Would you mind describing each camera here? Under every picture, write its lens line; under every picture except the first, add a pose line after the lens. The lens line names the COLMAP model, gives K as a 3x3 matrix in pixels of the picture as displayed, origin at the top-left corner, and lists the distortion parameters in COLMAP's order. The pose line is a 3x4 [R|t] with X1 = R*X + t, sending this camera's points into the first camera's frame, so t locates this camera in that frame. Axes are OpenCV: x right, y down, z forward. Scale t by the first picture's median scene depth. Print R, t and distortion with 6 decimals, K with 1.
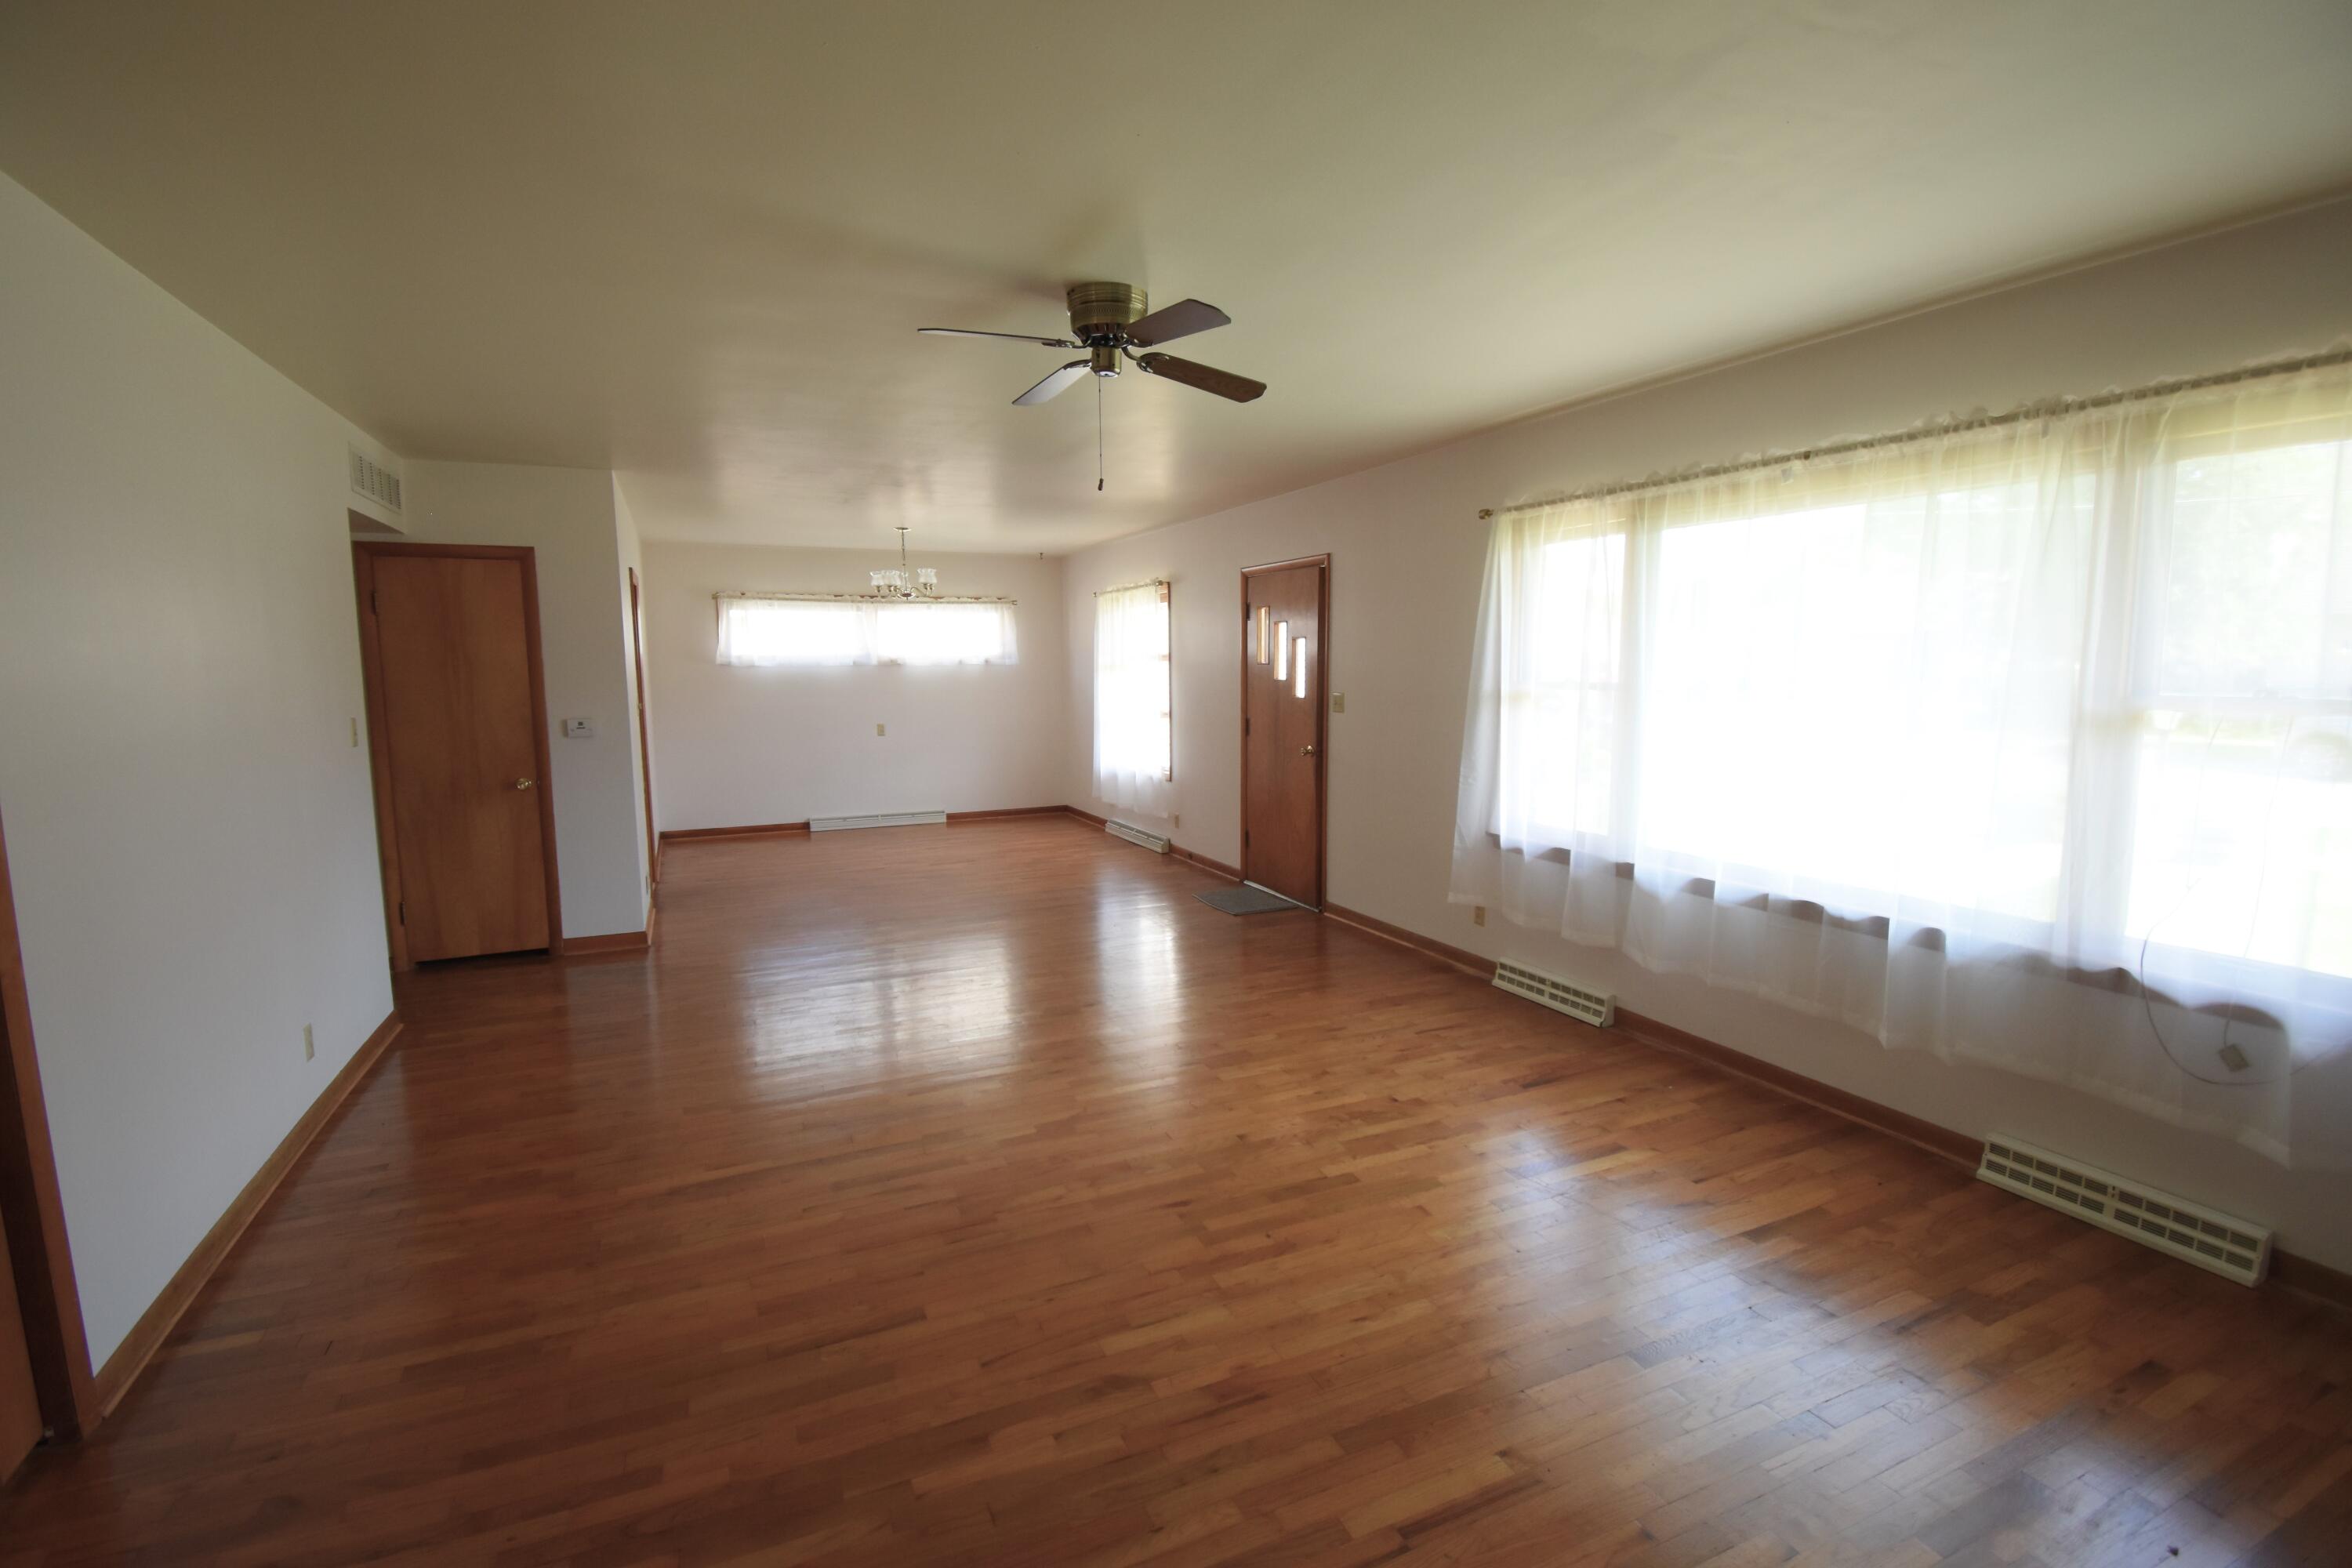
lens RADIAL K [[1037.4, 0, 1176.0], [0, 1037.4, 784.0], [0, 0, 1]] dist [0.022435, -0.028316]
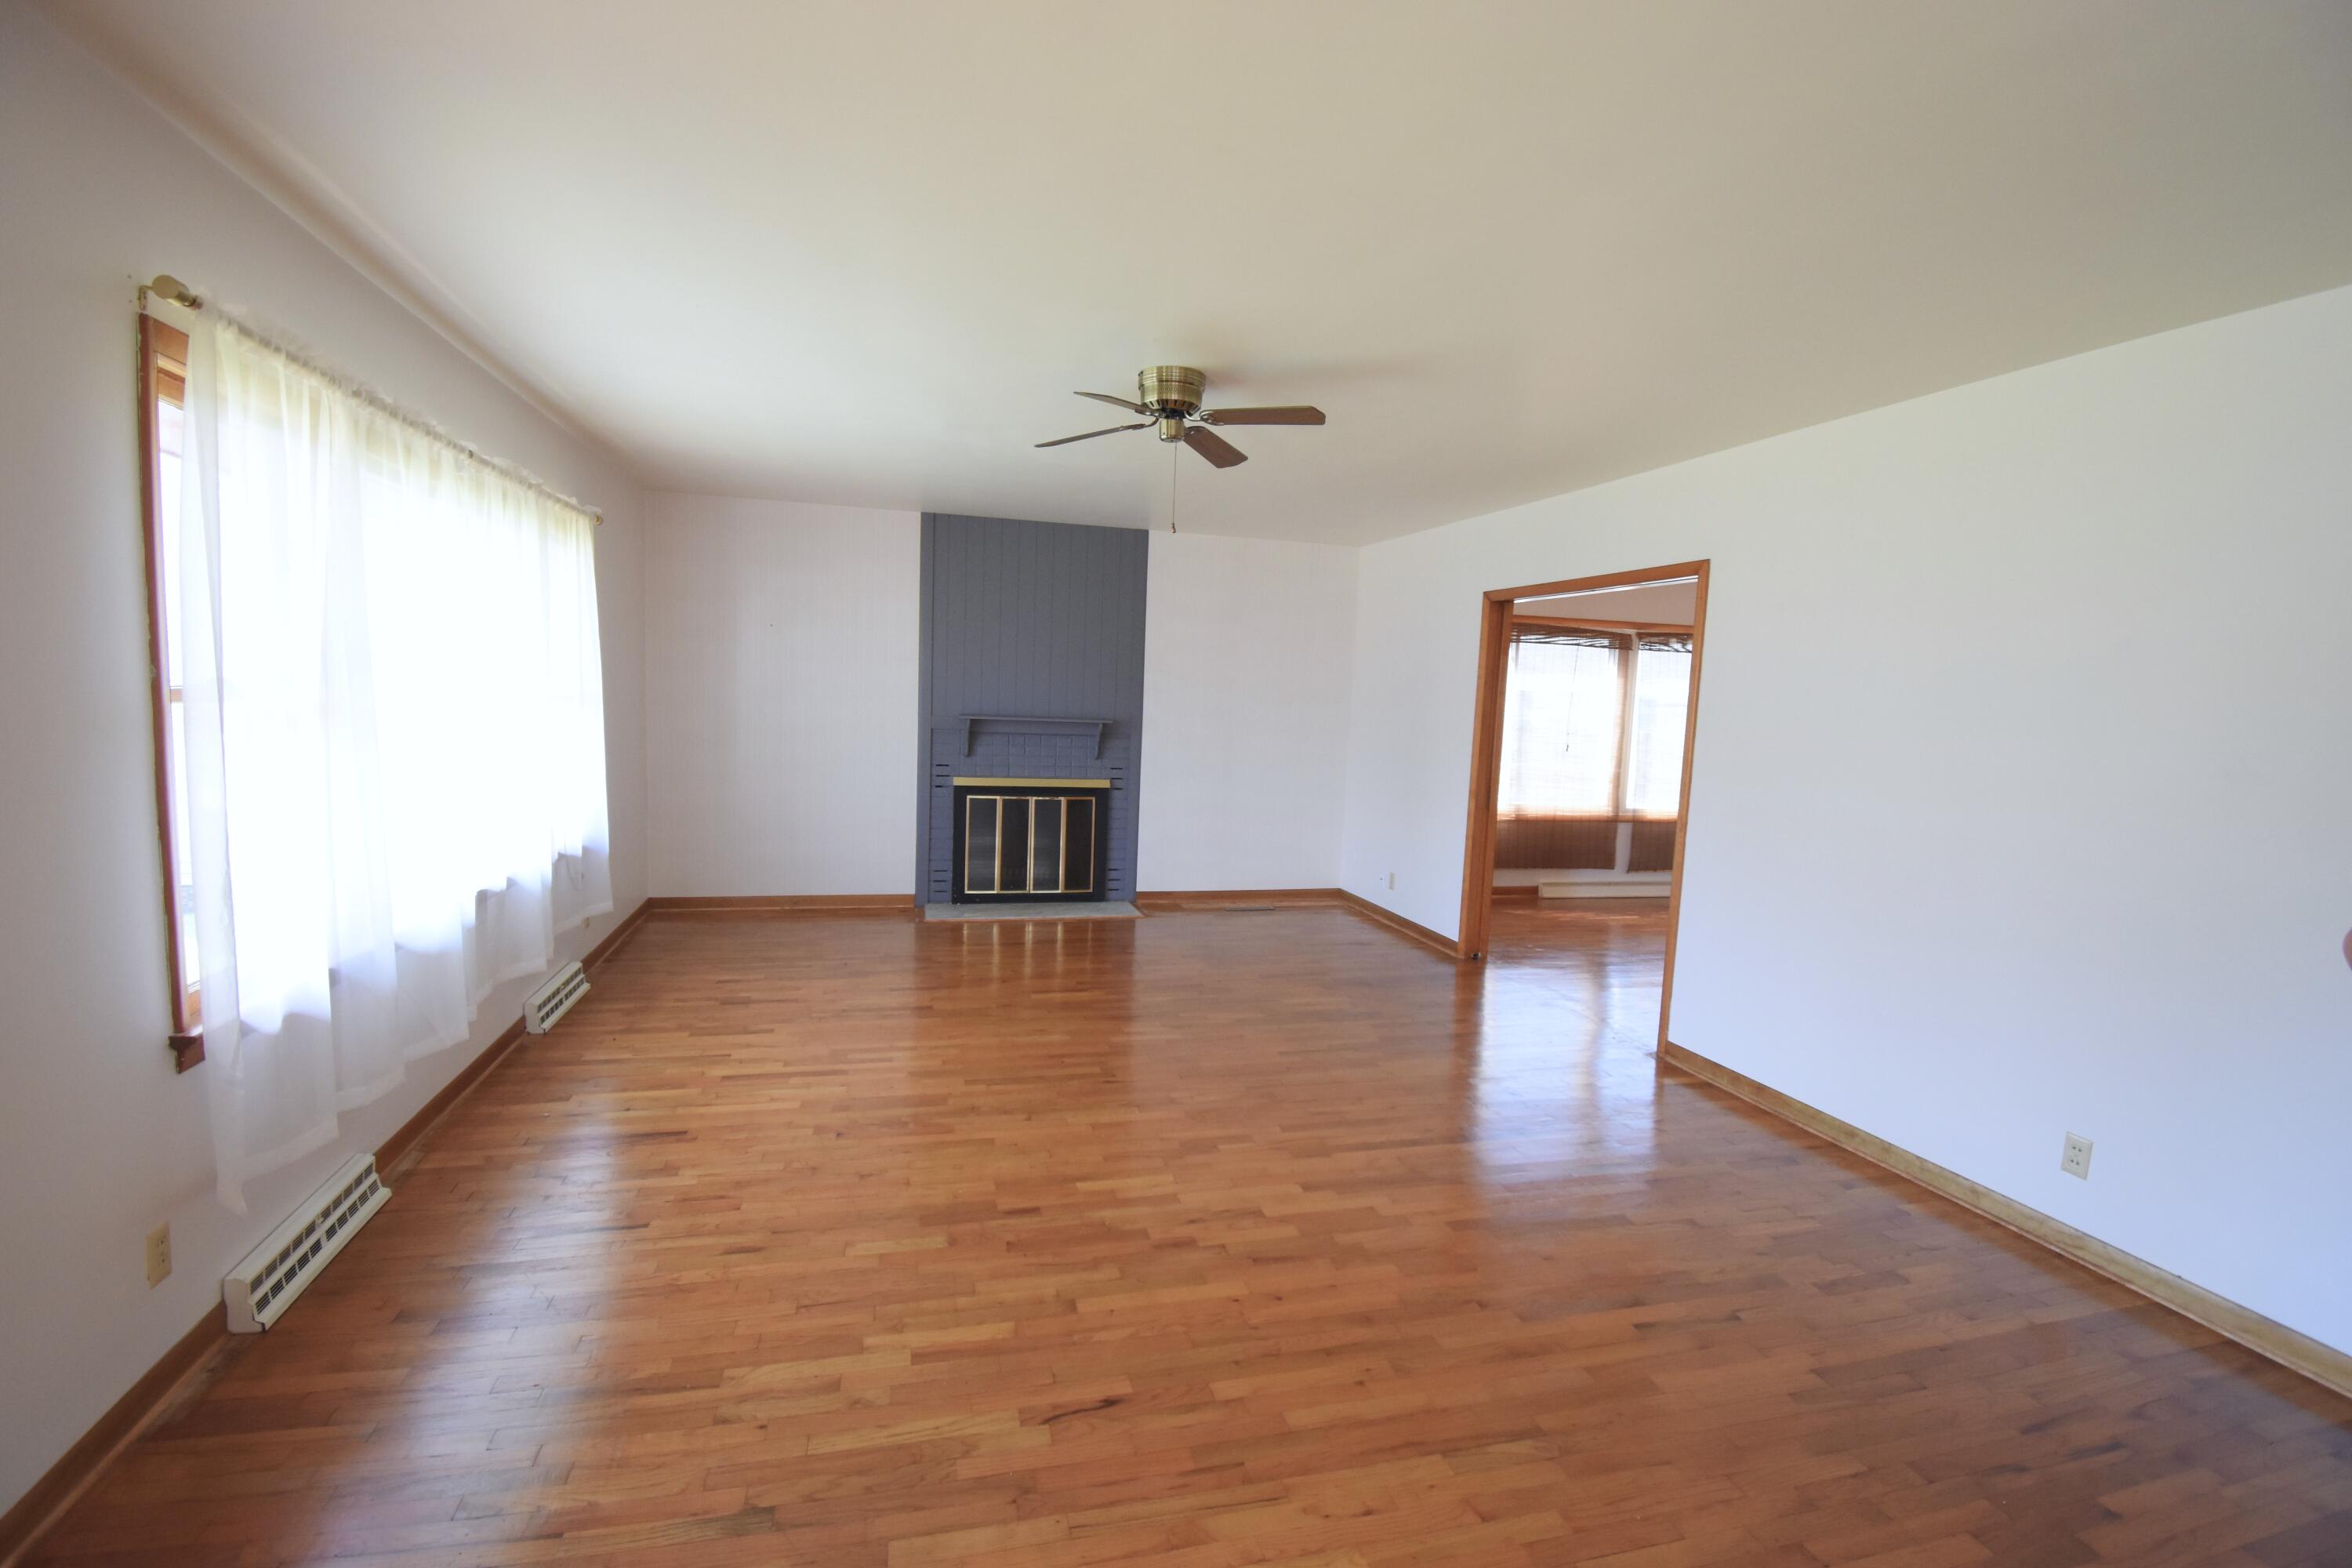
lens RADIAL K [[1035.9, 0, 1176.0], [0, 1035.9, 784.0], [0, 0, 1]] dist [0.018548, -0.025717]
pose [[-0.985985, -0.044759, 0.160719, -0.148569], [-0.010849, 0.978503, 0.205946, -0.133118], [-0.166482, 0.201316, -0.965275, 1.175780]]
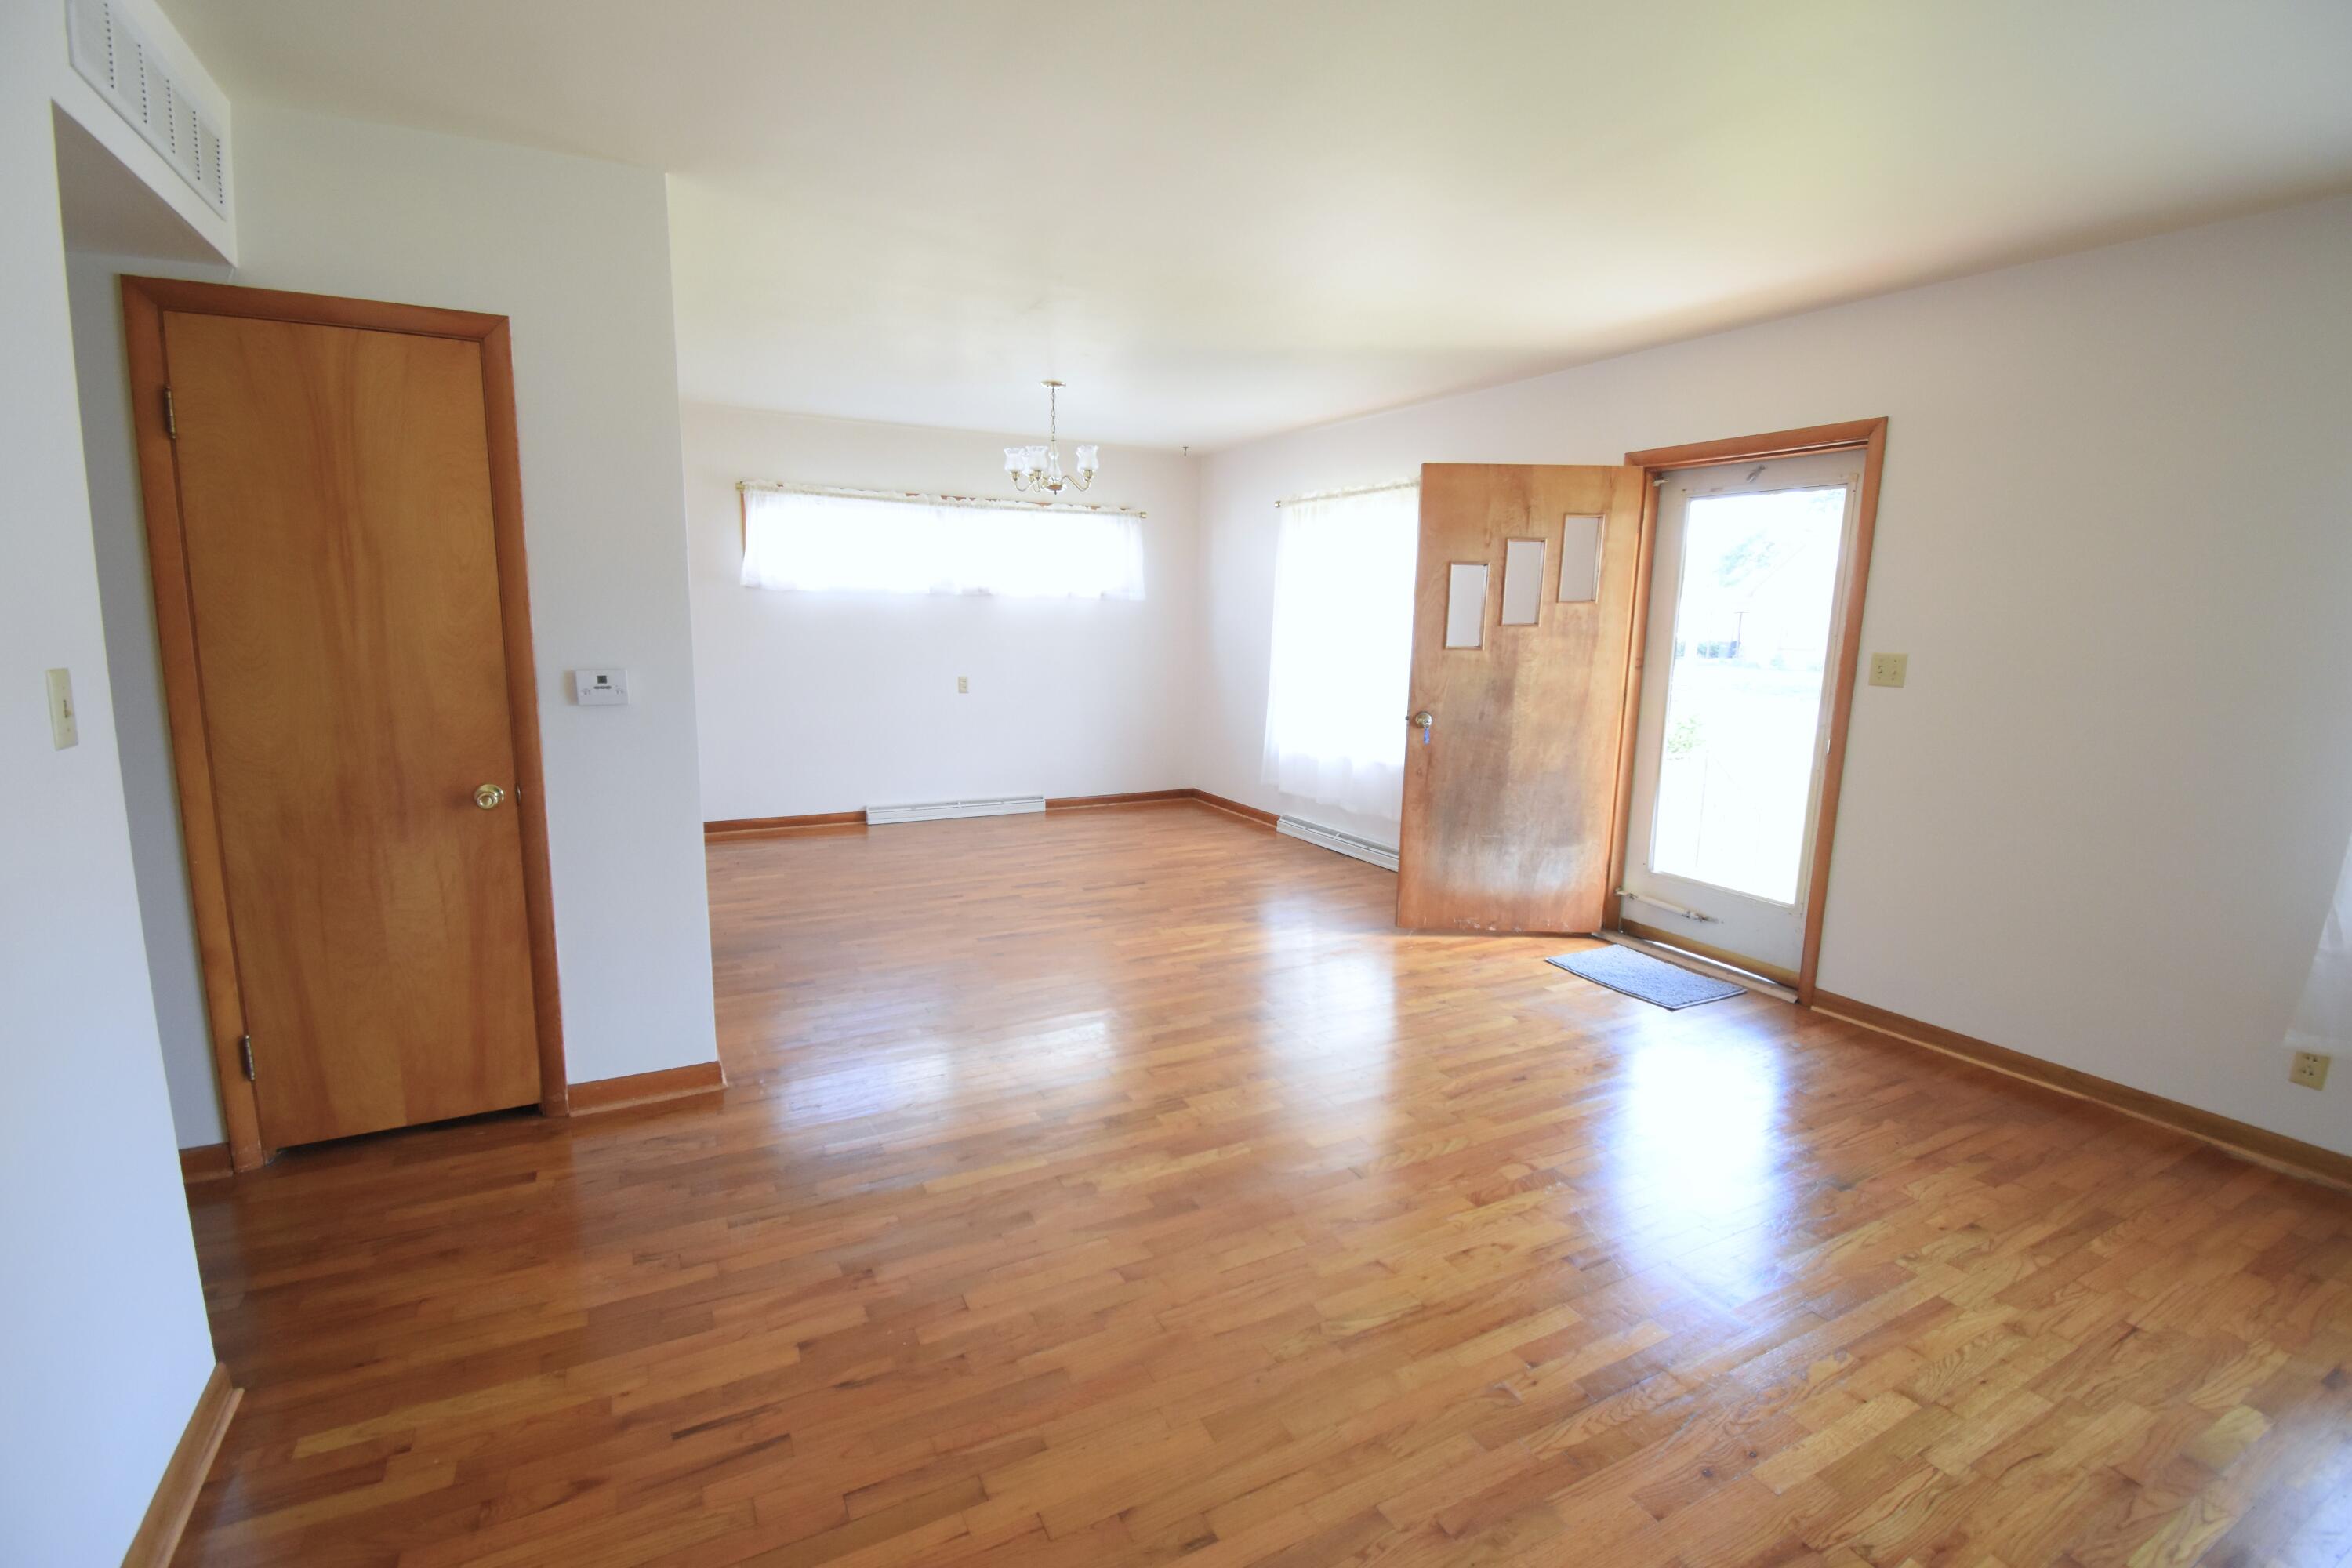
lens RADIAL K [[1037.4, 0, 1176.0], [0, 1037.4, 784.0], [0, 0, 1]] dist [0.022435, -0.028316]
pose [[0.997796, 0.017026, 0.064141, -0.318401], [-0.020106, 0.998660, 0.047684, -0.036164], [-0.063243, -0.048868, 0.996801, 0.463526]]
